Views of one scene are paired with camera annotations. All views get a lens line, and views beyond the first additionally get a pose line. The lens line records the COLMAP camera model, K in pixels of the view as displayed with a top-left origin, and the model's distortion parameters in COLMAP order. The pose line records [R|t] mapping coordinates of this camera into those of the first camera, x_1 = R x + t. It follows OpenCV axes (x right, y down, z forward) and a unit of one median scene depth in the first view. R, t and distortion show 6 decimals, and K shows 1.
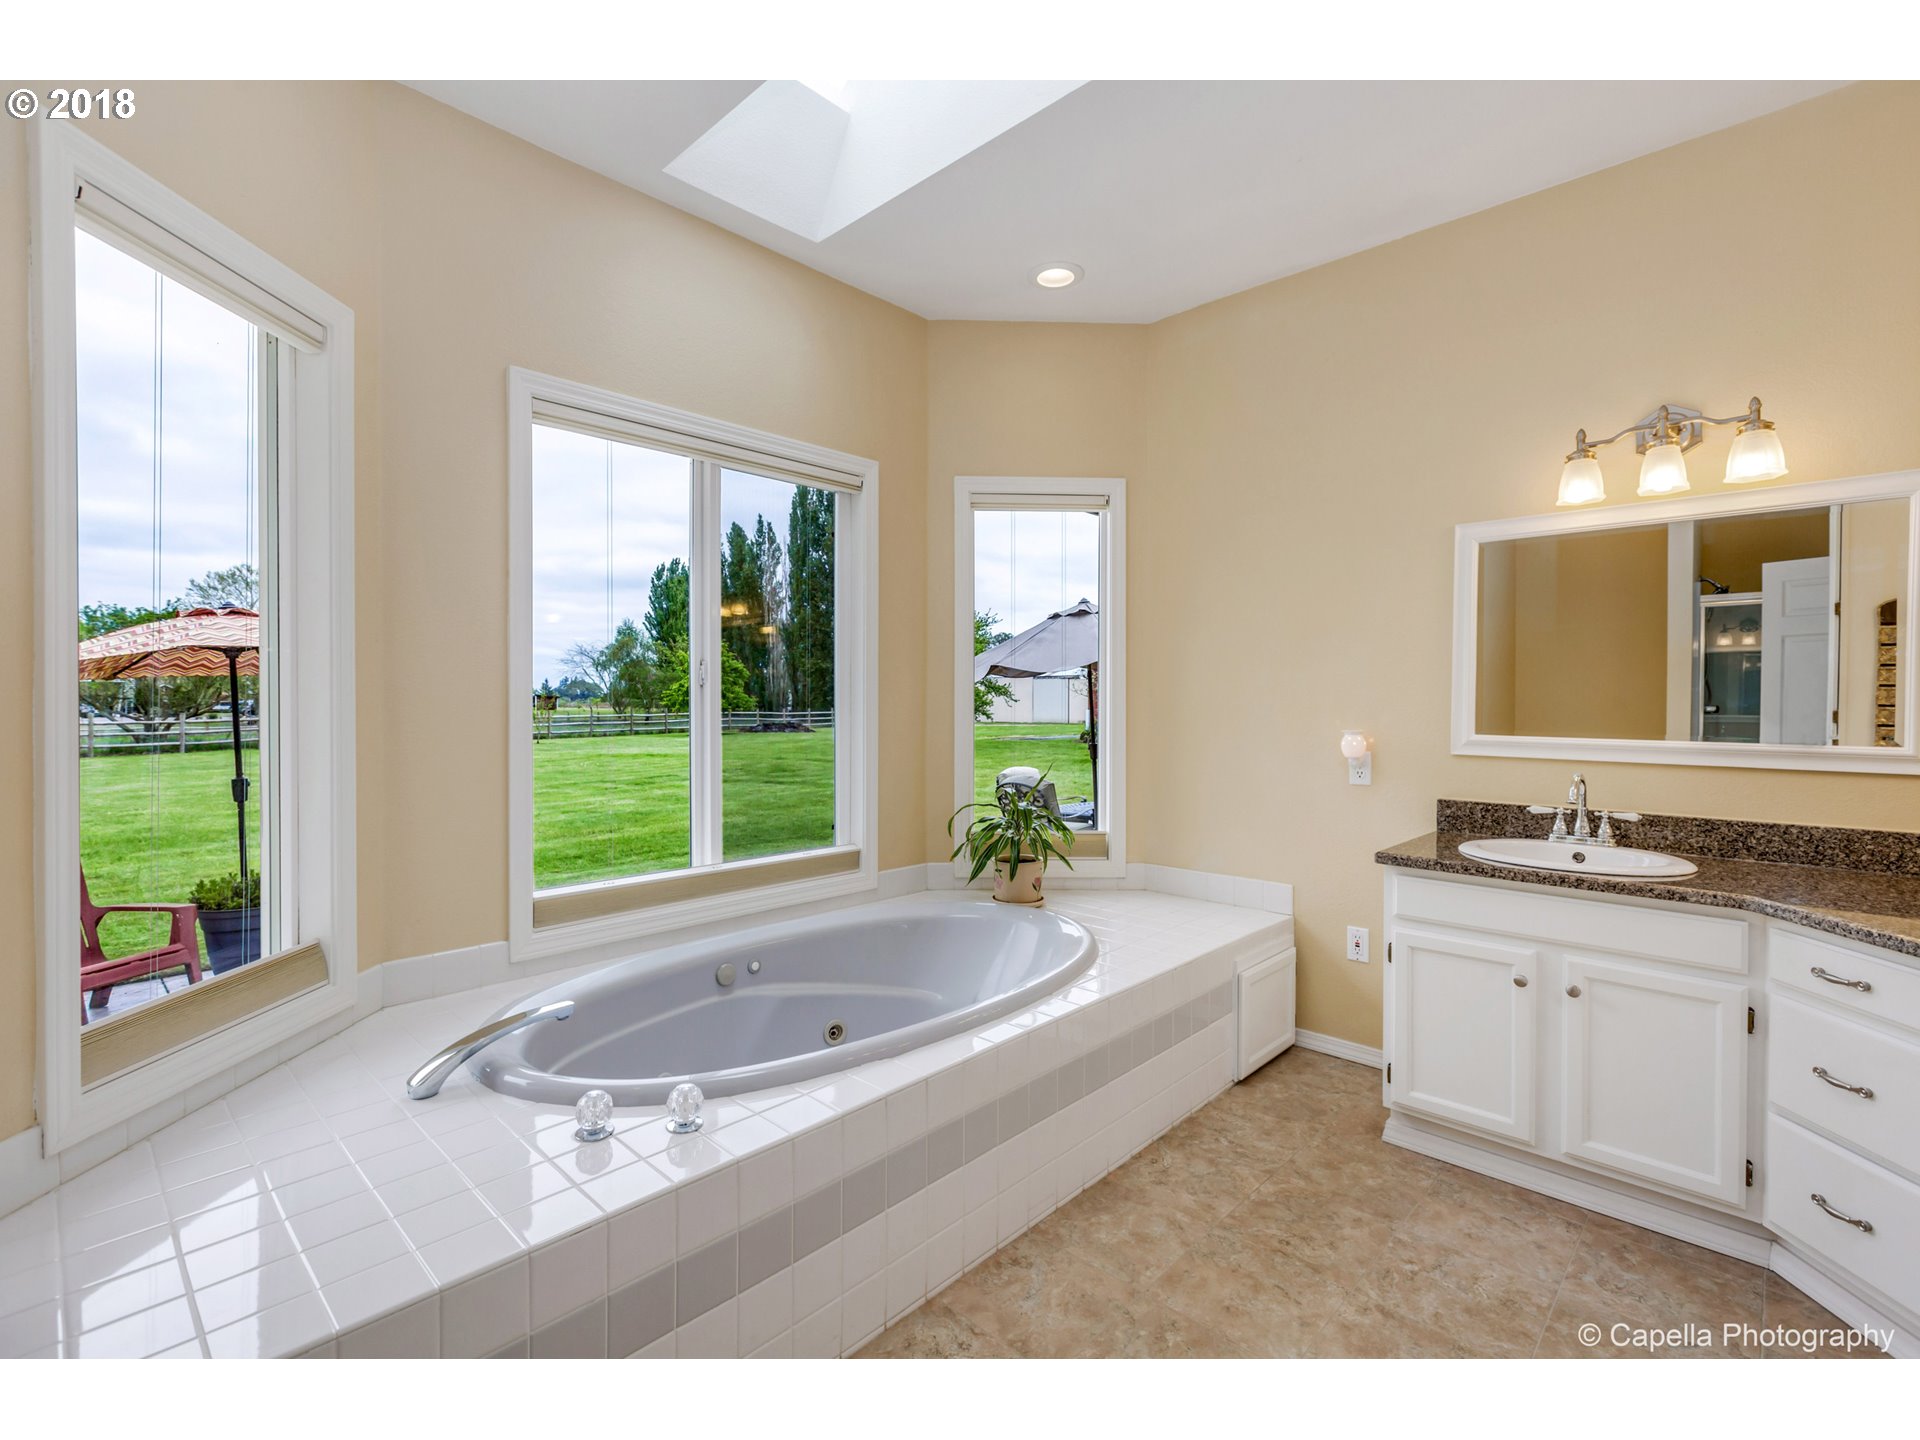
lens RADIAL K [[878.5, 0, 960.0], [0, 878.5, 720.0], [0, 0, 1]] dist [-0.001073, -0.000295]
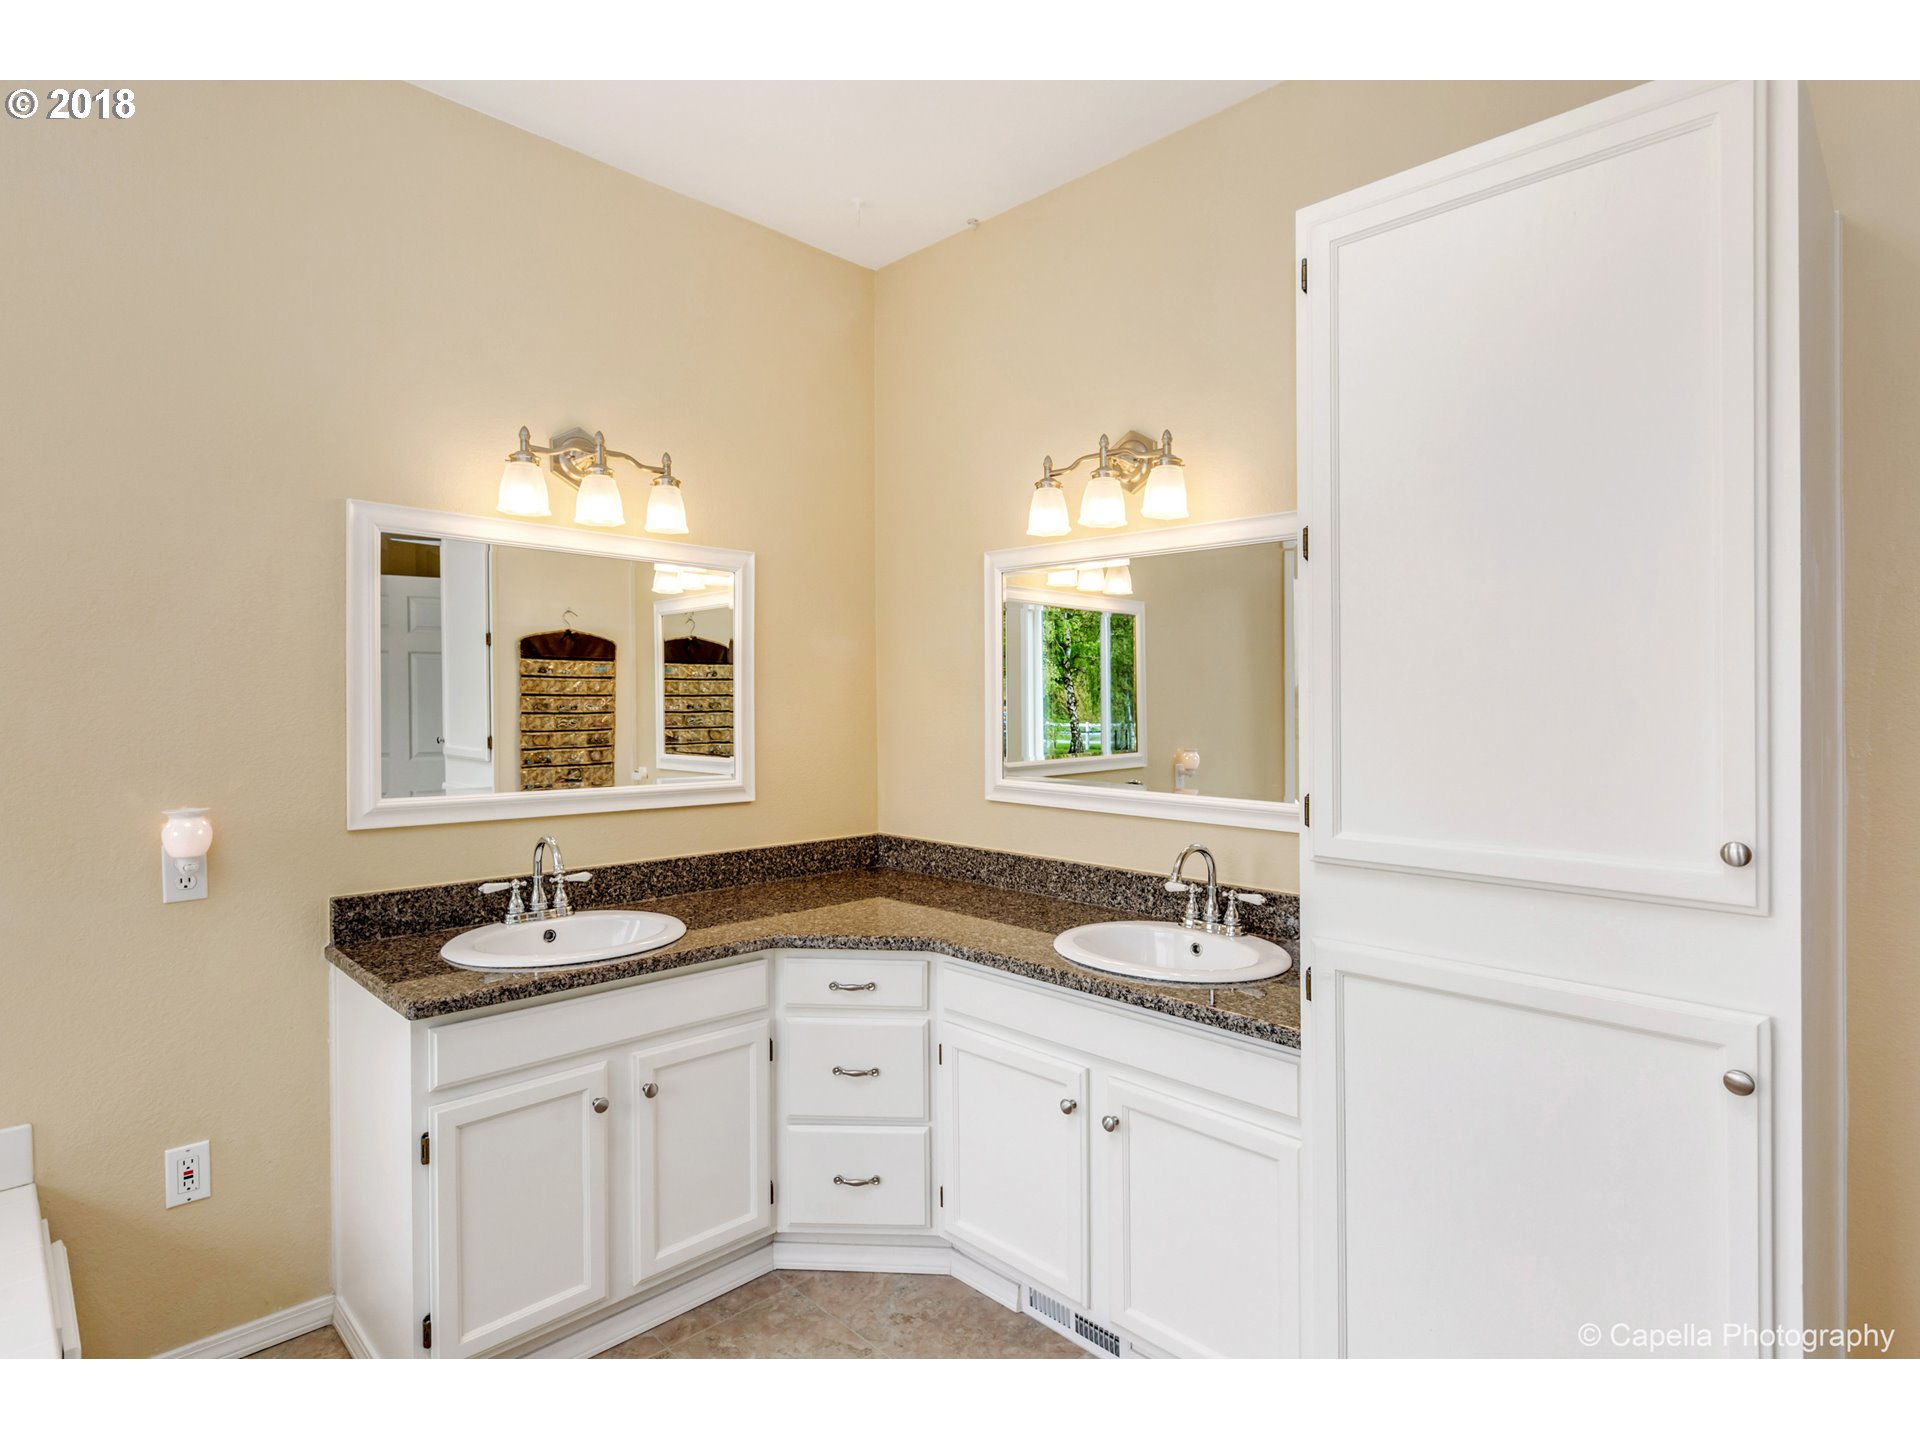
lens RADIAL K [[988.6, 0, 970.2], [0, 988.6, 703.3], [0, 0, 1]] dist [-0.010246, -0.000105]
pose [[0.013986, -0.003428, 0.999896, -0.248254], [0.017575, 0.999840, 0.003182, -0.065909], [-0.999748, 0.017528, 0.014044, 0.606493]]
